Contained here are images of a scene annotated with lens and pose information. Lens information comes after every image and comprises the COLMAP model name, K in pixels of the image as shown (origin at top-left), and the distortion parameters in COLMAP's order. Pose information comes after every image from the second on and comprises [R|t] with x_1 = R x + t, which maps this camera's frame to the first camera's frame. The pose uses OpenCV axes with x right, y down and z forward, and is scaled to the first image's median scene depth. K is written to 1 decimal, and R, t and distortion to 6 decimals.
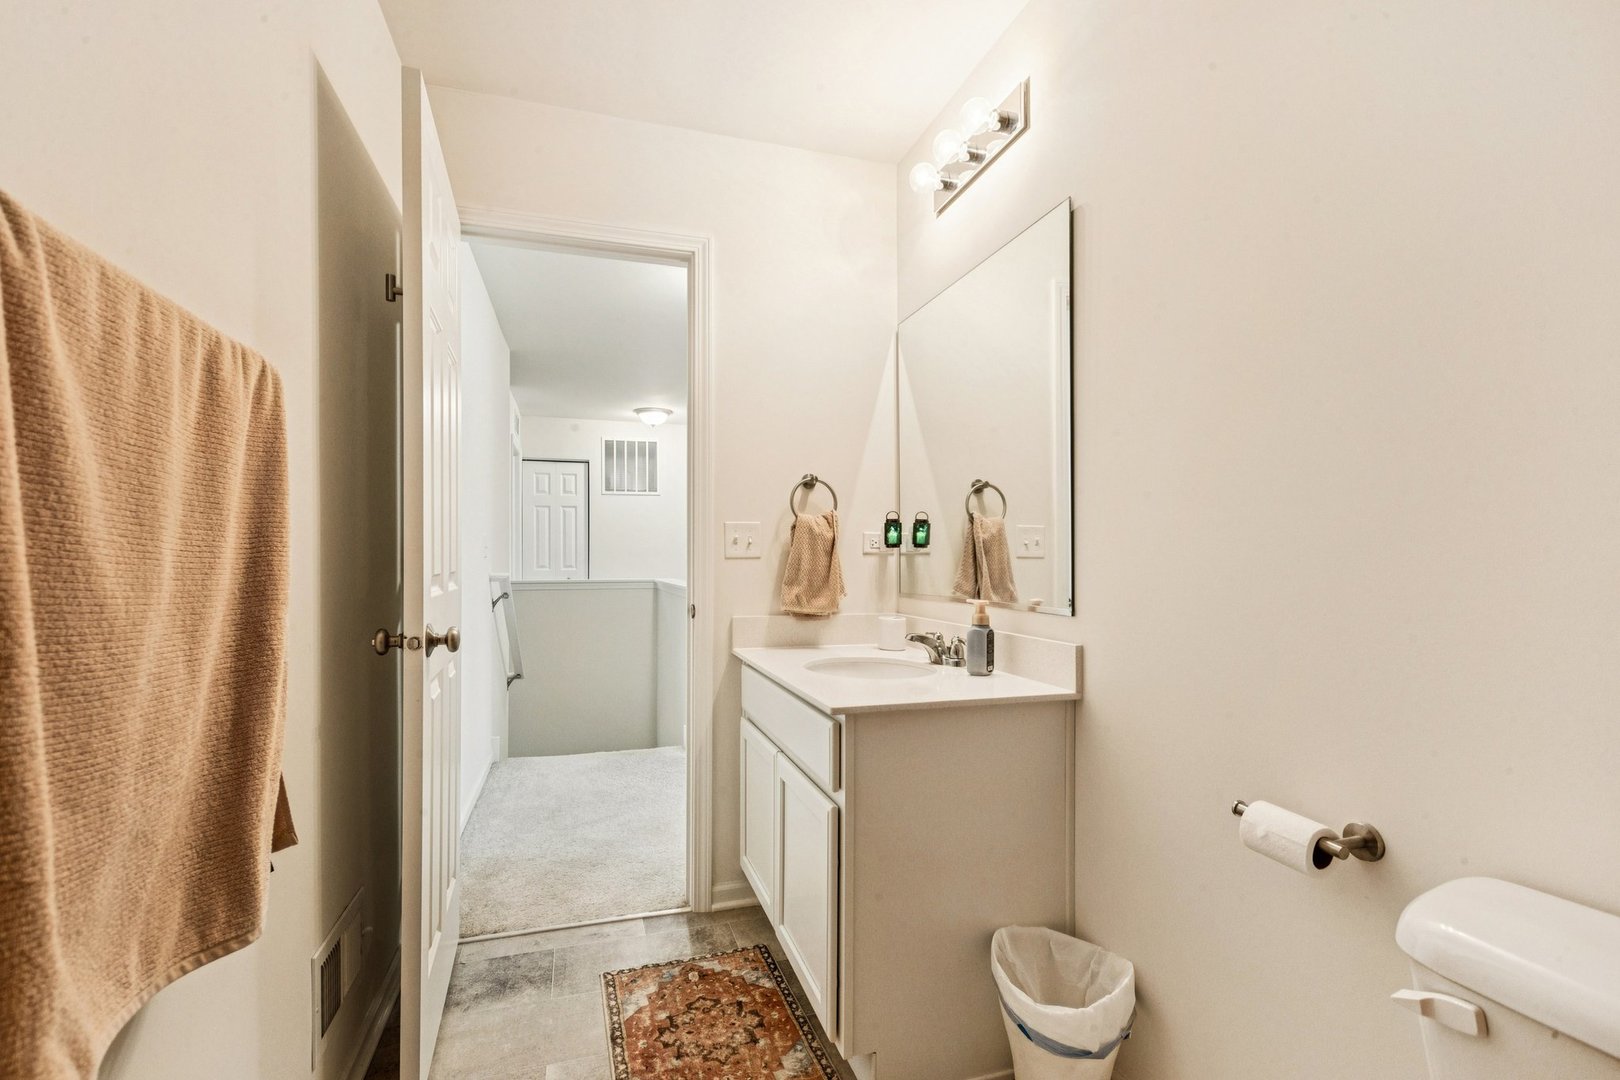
lens RADIAL K [[746.2, 0, 802.4], [0, 746.2, 546.5], [0, 0, 1]] dist [-0.001498, -0.000498]
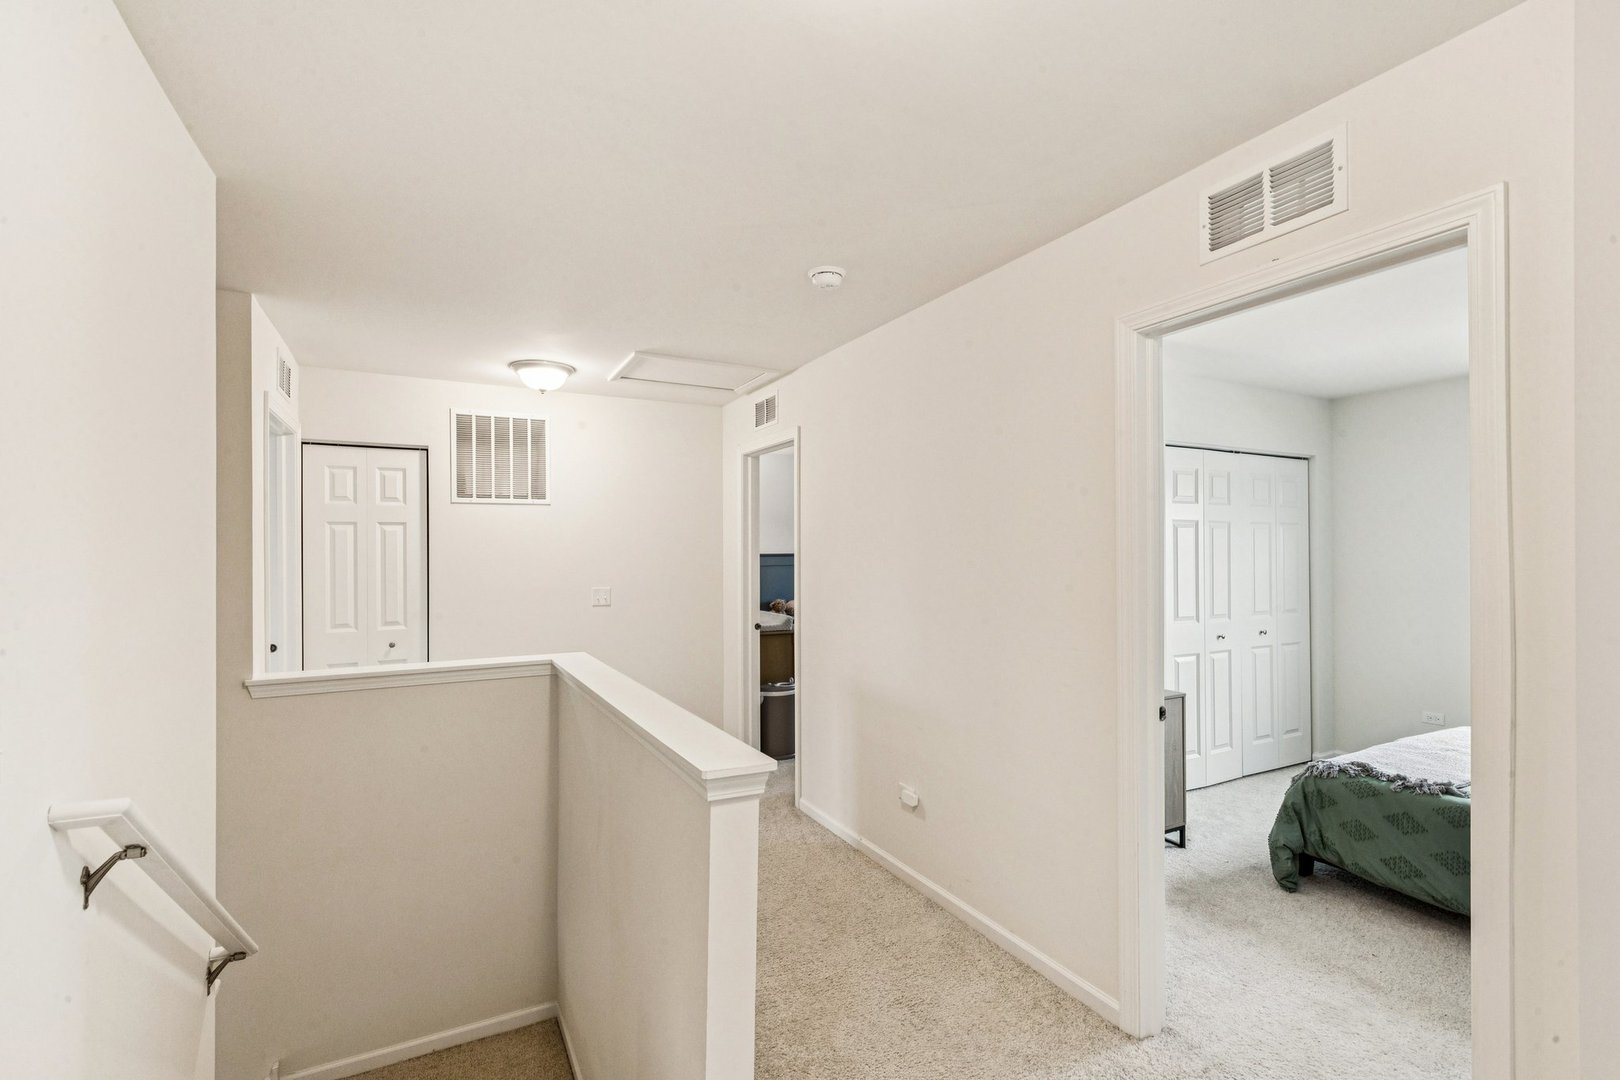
lens RADIAL K [[746.2, 0, 820.3], [0, 746.2, 551.9], [0, 0, 1]] dist [-0.001498, -0.000498]
pose [[0.980760, -0.003181, 0.195194, -0.094439], [0.001809, 0.999972, 0.007205, -0.034713], [-0.195211, -0.006713, 0.980738, 0.351058]]
